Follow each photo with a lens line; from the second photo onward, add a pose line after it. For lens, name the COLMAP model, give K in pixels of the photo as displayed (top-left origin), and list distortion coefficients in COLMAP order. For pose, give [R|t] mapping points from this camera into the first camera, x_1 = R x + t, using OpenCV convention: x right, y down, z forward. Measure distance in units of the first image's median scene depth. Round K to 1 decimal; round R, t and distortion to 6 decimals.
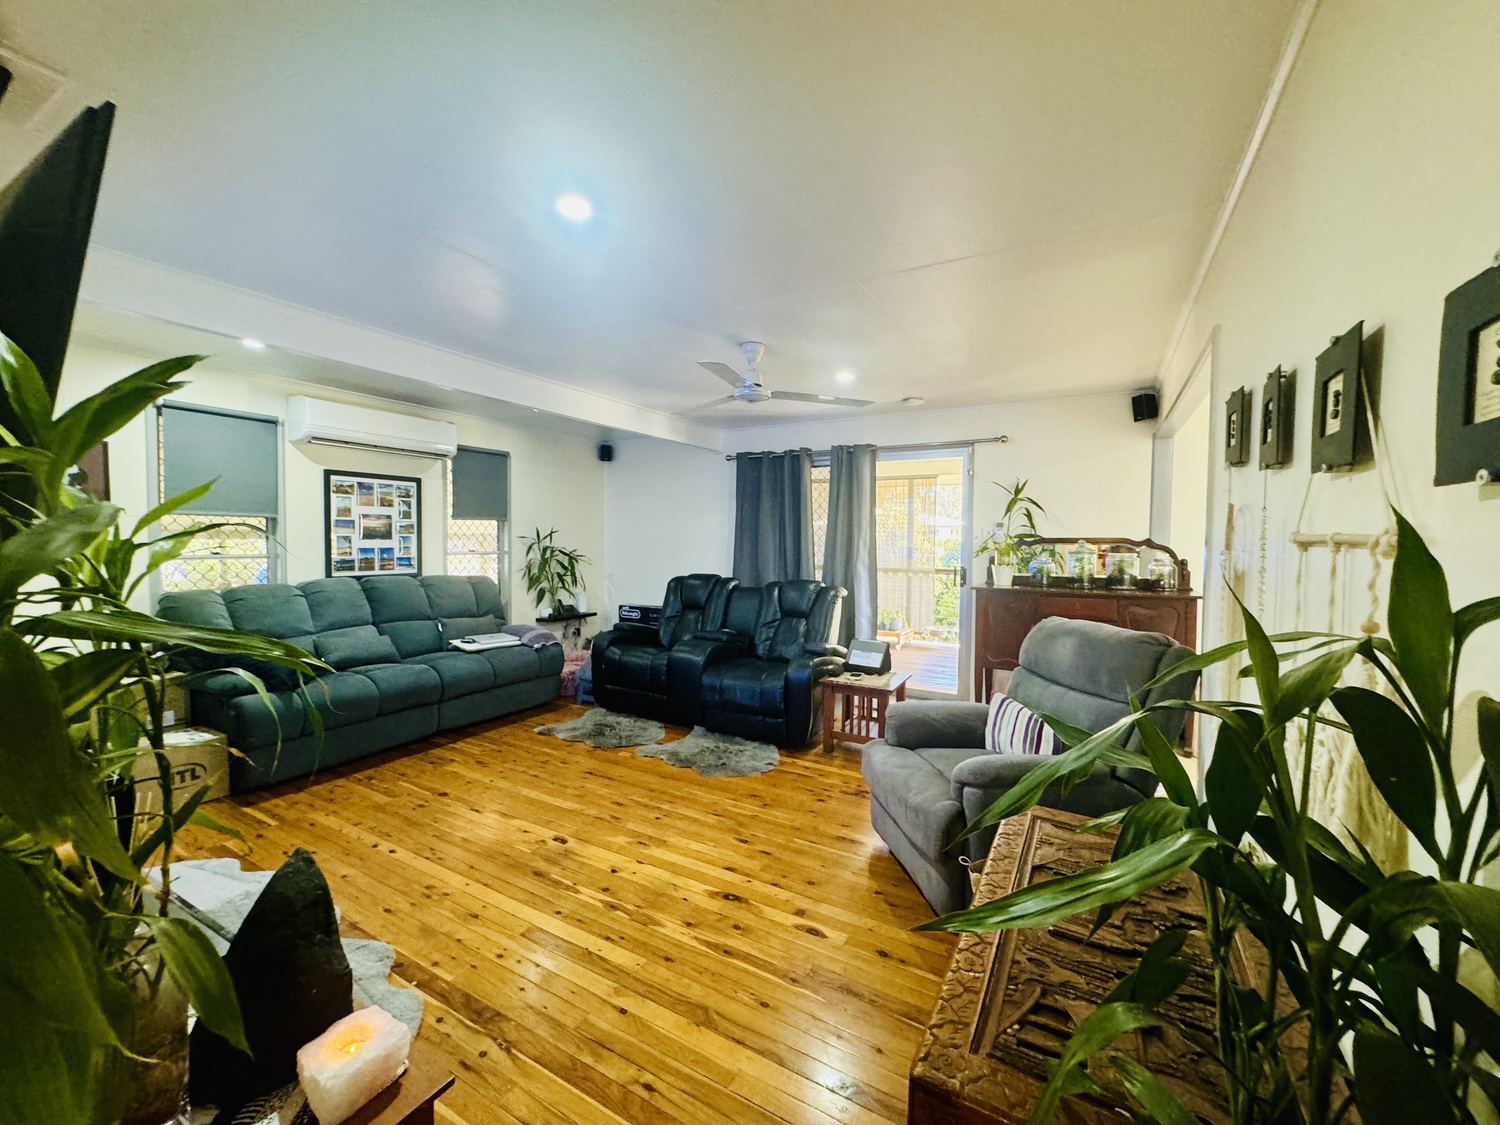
lens RADIAL K [[595.5, 0, 749.5], [0, 595.5, 558.6], [0, 0, 1]] dist [0.000126, -0.000358]
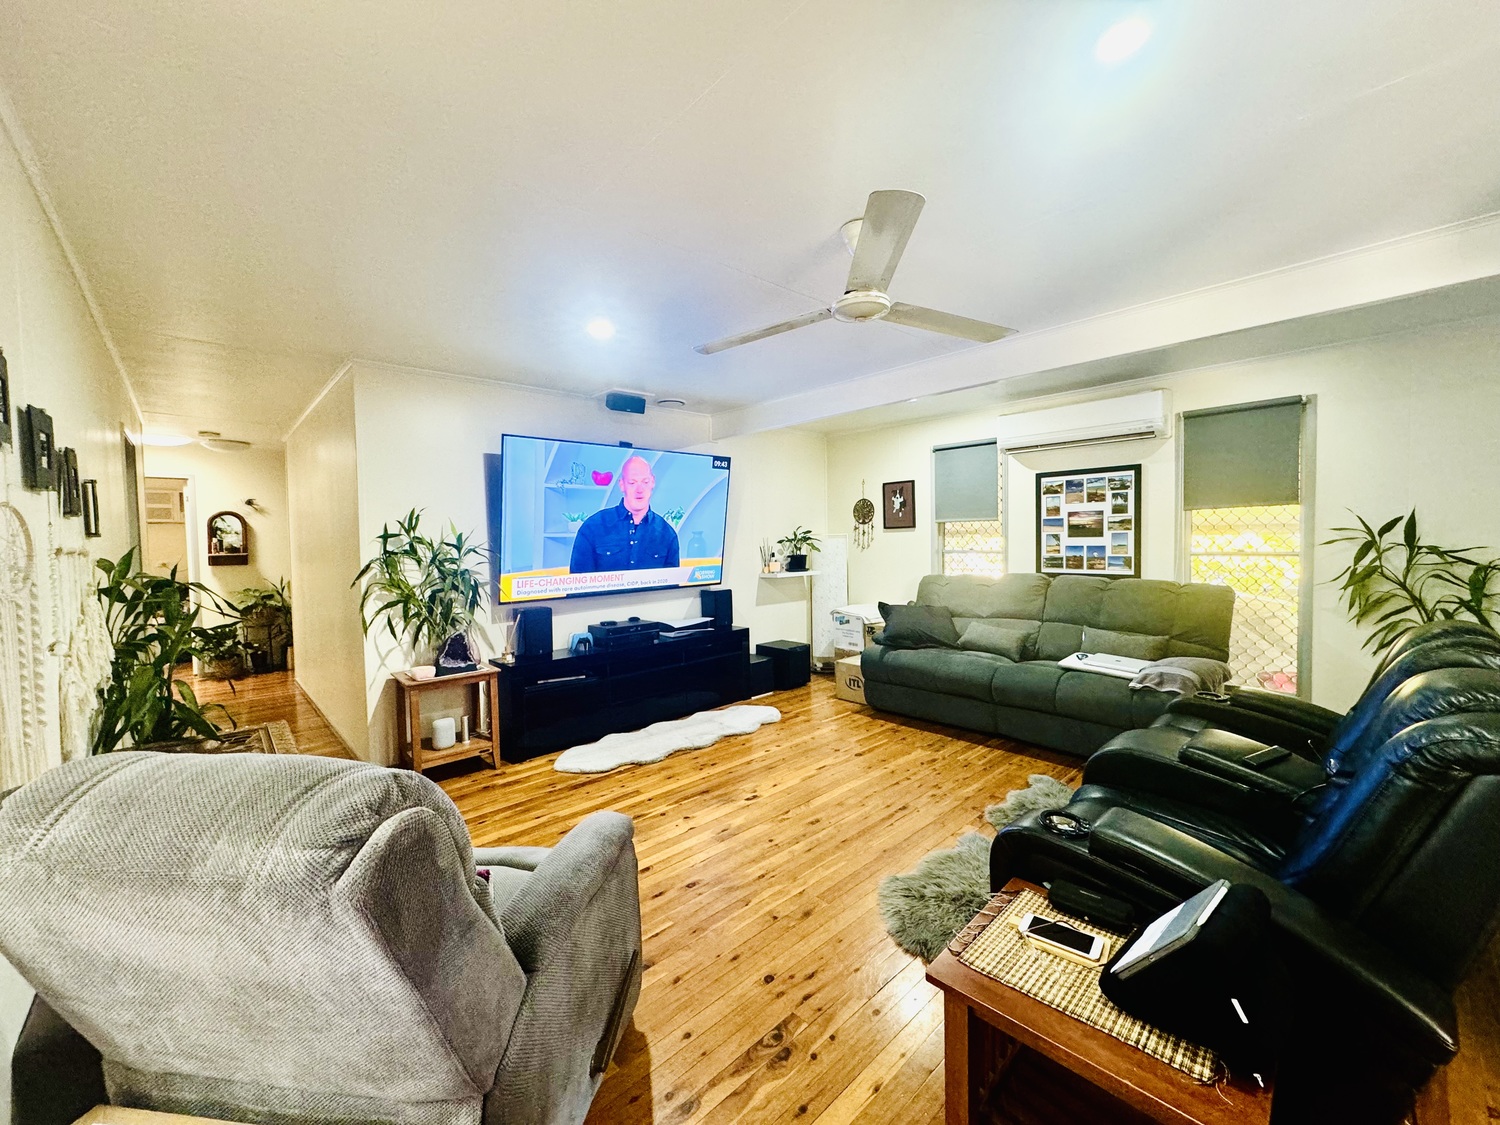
lens RADIAL K [[595.5, 0, 749.5], [0, 595.5, 558.6], [0, 0, 1]] dist [0.000126, -0.000358]
pose [[-0.291995, 0.028221, -0.956003, 0.496857], [-0.019191, 0.999190, 0.035358, -0.022976], [0.956227, 0.028671, -0.291217, 0.835599]]
